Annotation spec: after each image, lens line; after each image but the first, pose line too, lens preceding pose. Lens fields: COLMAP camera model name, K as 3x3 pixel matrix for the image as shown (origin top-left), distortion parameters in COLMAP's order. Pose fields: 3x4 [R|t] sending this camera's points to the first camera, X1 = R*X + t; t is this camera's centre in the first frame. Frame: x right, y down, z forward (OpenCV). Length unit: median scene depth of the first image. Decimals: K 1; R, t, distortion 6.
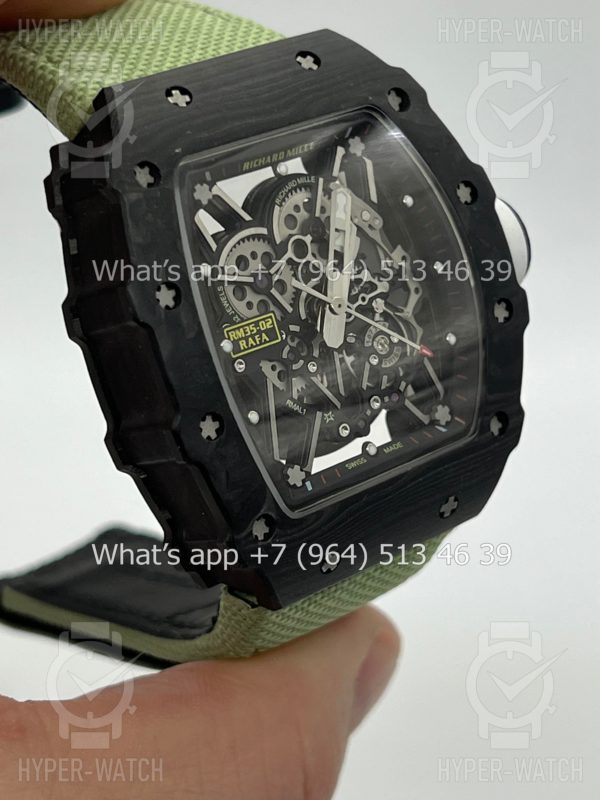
lens RADIAL K [[1960.2, 0, 301.1], [0, 1960.2, 398.1], [0, 0, 1]] dist [0.243166, 0.000000]
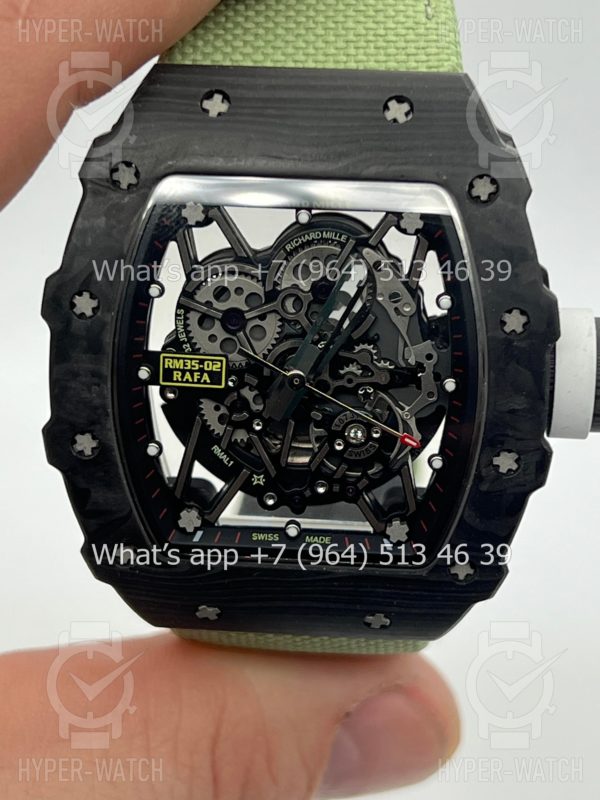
lens RADIAL K [[1960.2, 0, 301.5], [0, 1960.2, 402.3], [0, 0, 1]] dist [0.243166, 0.000000]
pose [[0.735695, 0.475425, -0.482415, 0.466832], [-0.331229, 0.873809, 0.356013, -0.365238], [0.590796, -0.102127, 0.800331, 0.279441]]
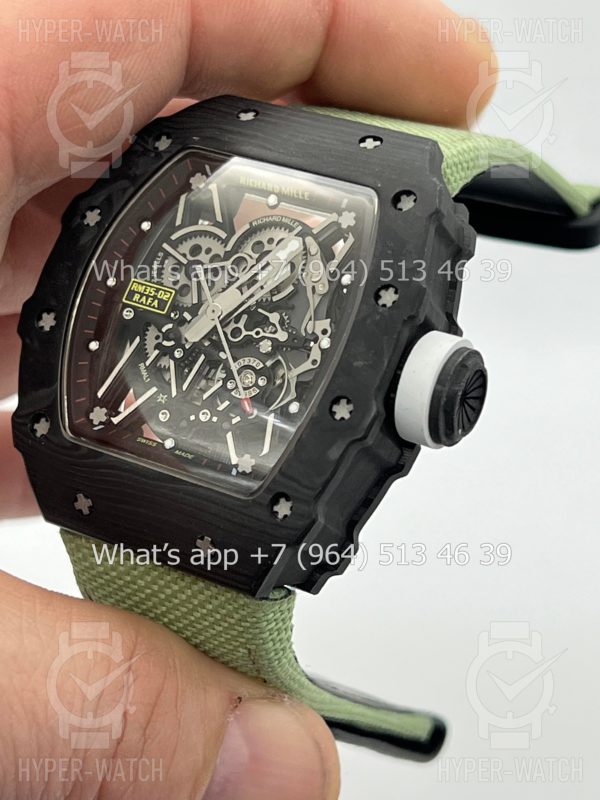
lens RADIAL K [[1960.2, 0, 293.4], [0, 1960.2, 404.9], [0, 0, 1]] dist [0.243166, 0.000000]
pose [[0.349891, 0.305986, -0.885409, 1.030143], [-0.583027, 0.810922, 0.049847, -0.086223], [0.733250, 0.498776, 0.462132, 0.558899]]
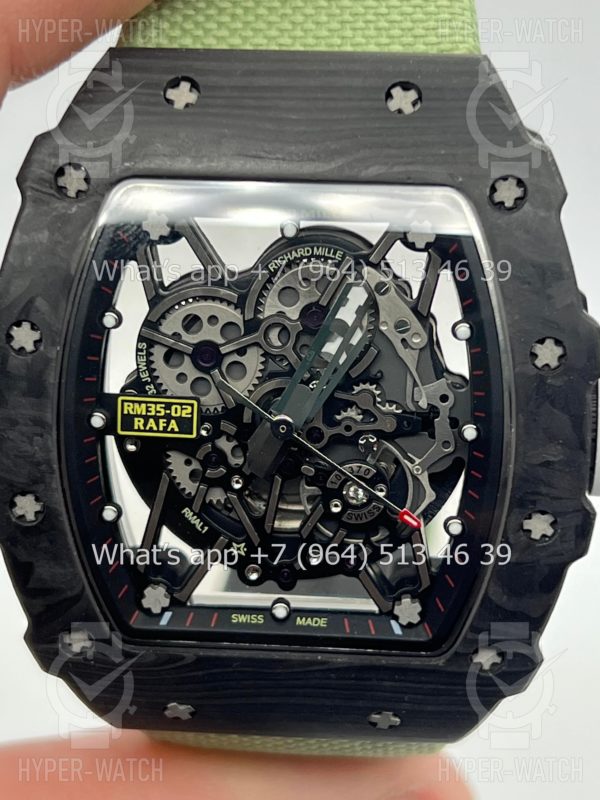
lens RADIAL K [[1976.8, 0, 301.6], [0, 1976.8, 392.5], [0, 0, 1]] dist [0.251873, 0.000000]
pose [[0.734349, 0.452201, -0.506207, 0.402445], [-0.322136, 0.888613, 0.326490, -0.309984], [0.597461, -0.076690, 0.798222, 0.410481]]
